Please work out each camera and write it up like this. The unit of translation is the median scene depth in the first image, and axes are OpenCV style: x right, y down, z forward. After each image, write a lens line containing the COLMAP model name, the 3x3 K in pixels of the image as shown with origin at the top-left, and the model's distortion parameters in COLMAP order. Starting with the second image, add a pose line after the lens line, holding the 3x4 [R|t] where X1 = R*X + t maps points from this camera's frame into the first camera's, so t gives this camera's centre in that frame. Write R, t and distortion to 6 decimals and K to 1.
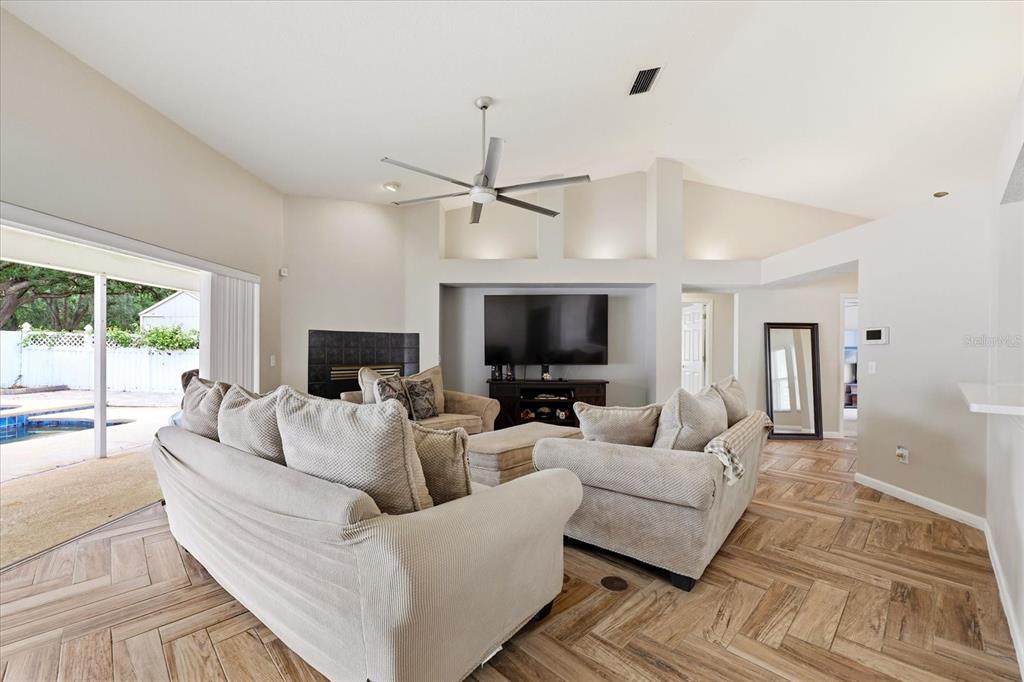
lens RADIAL K [[418.1, 0, 511.0], [0, 418.1, 348.7], [0, 0, 1]] dist [-0.000391, 0.000037]
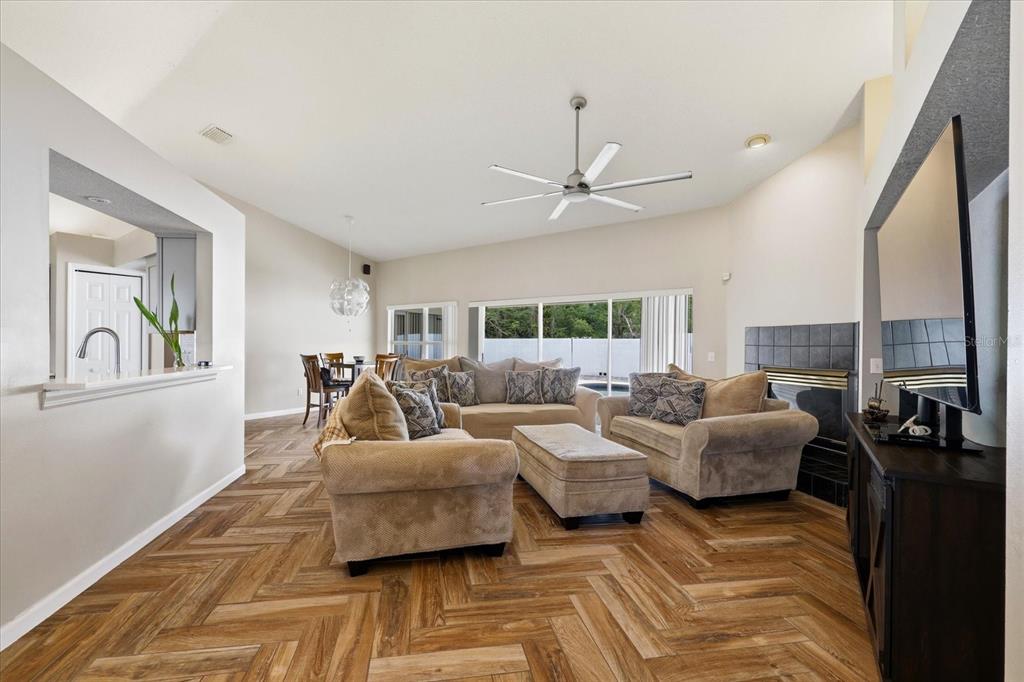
lens RADIAL K [[441.3, 0, 507.5], [0, 441.3, 343.5], [0, 0, 1]] dist [0.001743, 0.000245]
pose [[-0.563099, -0.002019, -0.826387, 0.865671], [-0.005961, 0.999981, 0.001619, -0.004150], [0.826368, 0.005838, -0.563101, 1.380828]]
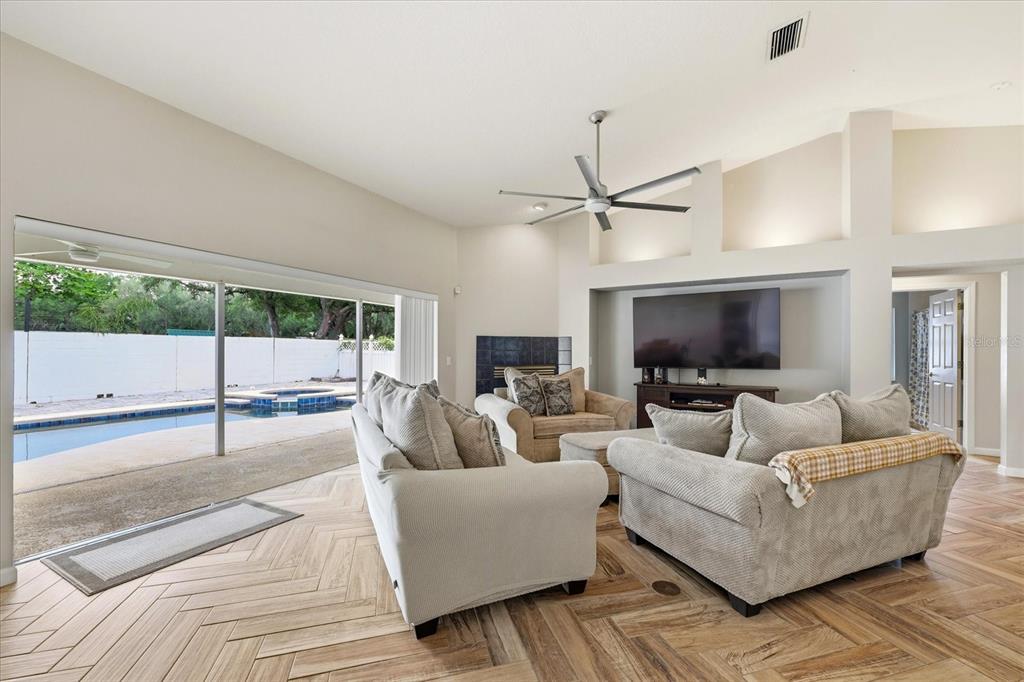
lens RADIAL K [[416.6, 0, 509.7], [0, 416.6, 351.1], [0, 0, 1]] dist [0.000319, -0.000002]
pose [[0.877977, -0.002095, -0.478698, 0.223599], [0.001347, 0.999997, -0.001907, 0.001951], [0.478700, 0.001030, 0.877978, -0.023317]]
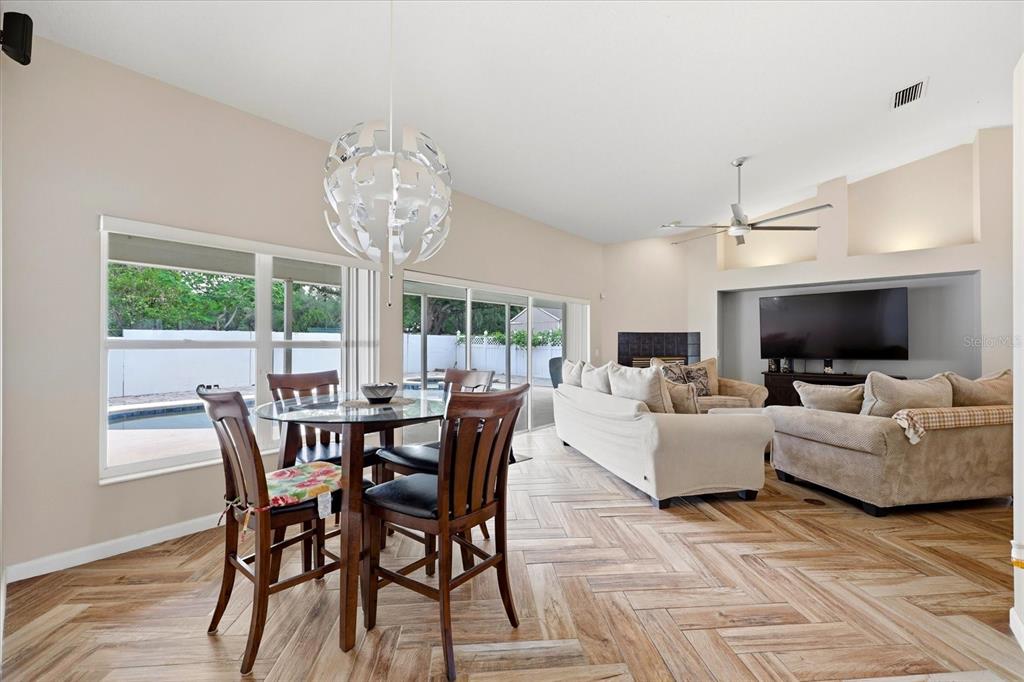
lens RADIAL K [[417.2, 0, 510.5], [0, 417.2, 343.0], [0, 0, 1]] dist [-0.000312, 0.000187]
pose [[0.767199, -0.008258, -0.641356, 0.211519], [0.004539, 0.999962, -0.007445, 0.002853], [0.641393, 0.002801, 0.767207, -0.467739]]
